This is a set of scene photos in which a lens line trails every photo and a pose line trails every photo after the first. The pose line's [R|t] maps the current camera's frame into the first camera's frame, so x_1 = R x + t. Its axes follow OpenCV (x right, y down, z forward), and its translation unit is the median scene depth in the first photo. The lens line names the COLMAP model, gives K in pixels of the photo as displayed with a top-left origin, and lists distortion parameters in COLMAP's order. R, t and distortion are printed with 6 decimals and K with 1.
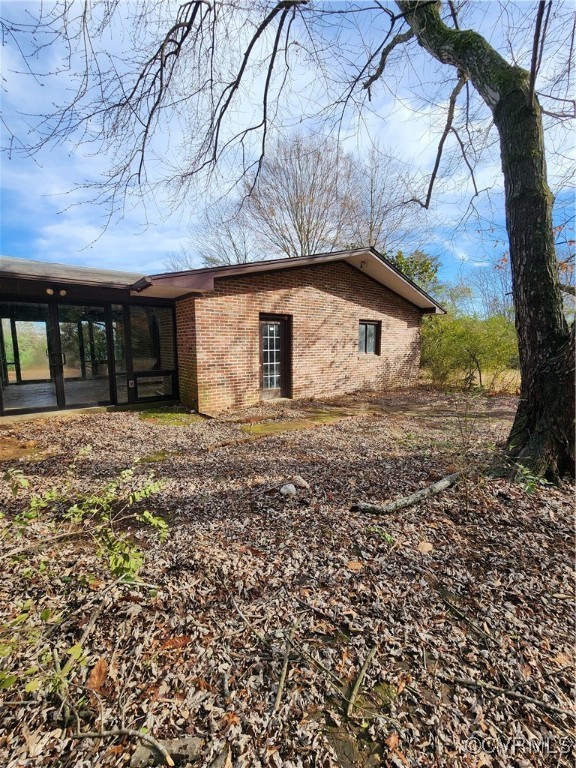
lens RADIAL K [[314.8, 0, 287.5], [0, 314.8, 382.2], [0, 0, 1]] dist [0.000622, 0.000074]
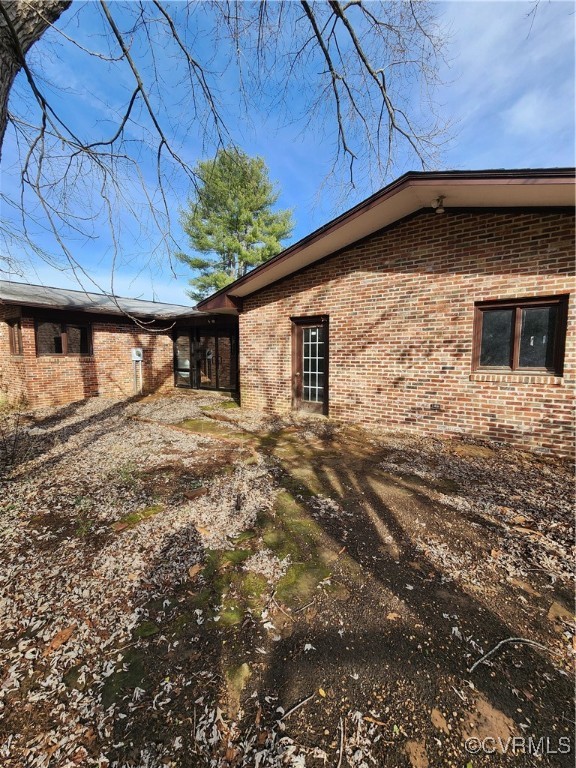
lens RADIAL K [[314.8, 0, 287.5], [0, 314.8, 385.8], [0, 0, 1]] dist [0.000622, 0.000074]
pose [[0.277110, 0.086776, -0.956912, 0.778003], [-0.127943, 0.990377, 0.052760, -0.060747], [0.952282, 0.107810, 0.285546, 0.687648]]
